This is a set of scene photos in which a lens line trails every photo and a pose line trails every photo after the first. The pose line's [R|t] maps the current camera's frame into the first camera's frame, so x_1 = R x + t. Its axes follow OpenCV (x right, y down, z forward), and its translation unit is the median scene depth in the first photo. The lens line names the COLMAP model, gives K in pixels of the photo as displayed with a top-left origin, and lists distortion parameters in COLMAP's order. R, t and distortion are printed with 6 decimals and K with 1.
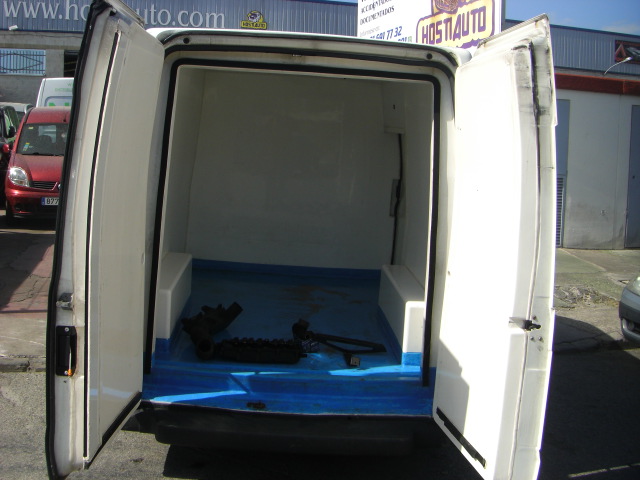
lens RADIAL K [[723.3, 0, 283.2], [0, 723.3, 197.6], [0, 0, 1]] dist [-0.183046, 0.114657]
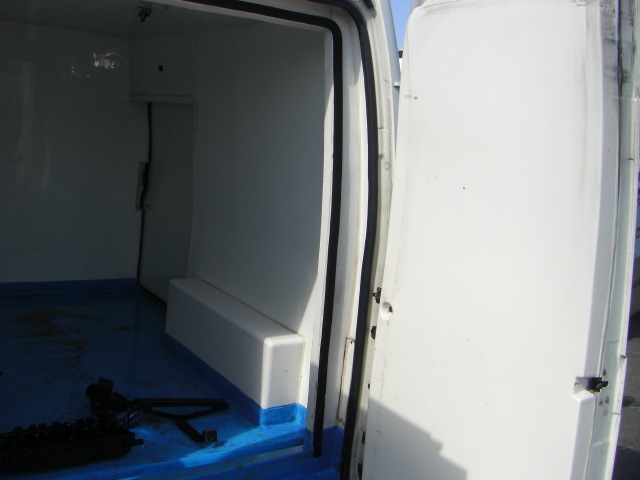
lens RADIAL K [[723.3, 0, 283.2], [0, 723.3, 197.6], [0, 0, 1]] dist [-0.183046, 0.114657]
pose [[0.855484, -0.034207, 0.516698, -0.191743], [0.015408, 0.999055, 0.040630, -0.026301], [-0.517600, -0.026796, 0.855203, 0.413876]]
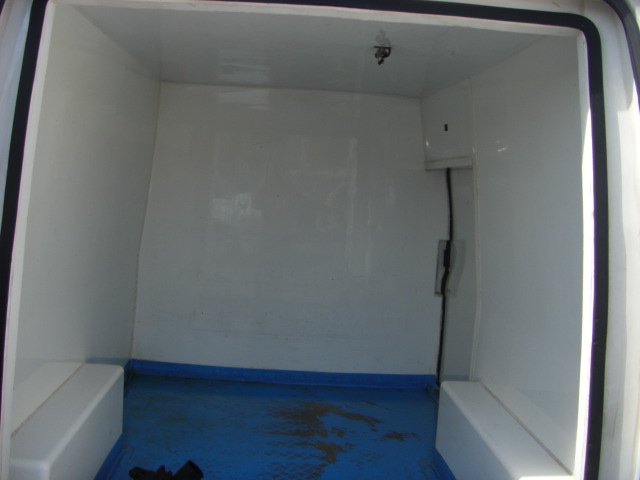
lens RADIAL K [[725.0, 0, 278.8], [0, 725.0, 200.7], [0, 0, 1]] dist [-0.138363, 0.043127]
pose [[0.999970, -0.007688, 0.000550, 0.003882], [0.007707, 0.996419, -0.084200, -0.010544], [0.000099, 0.084202, 0.996449, 0.531267]]
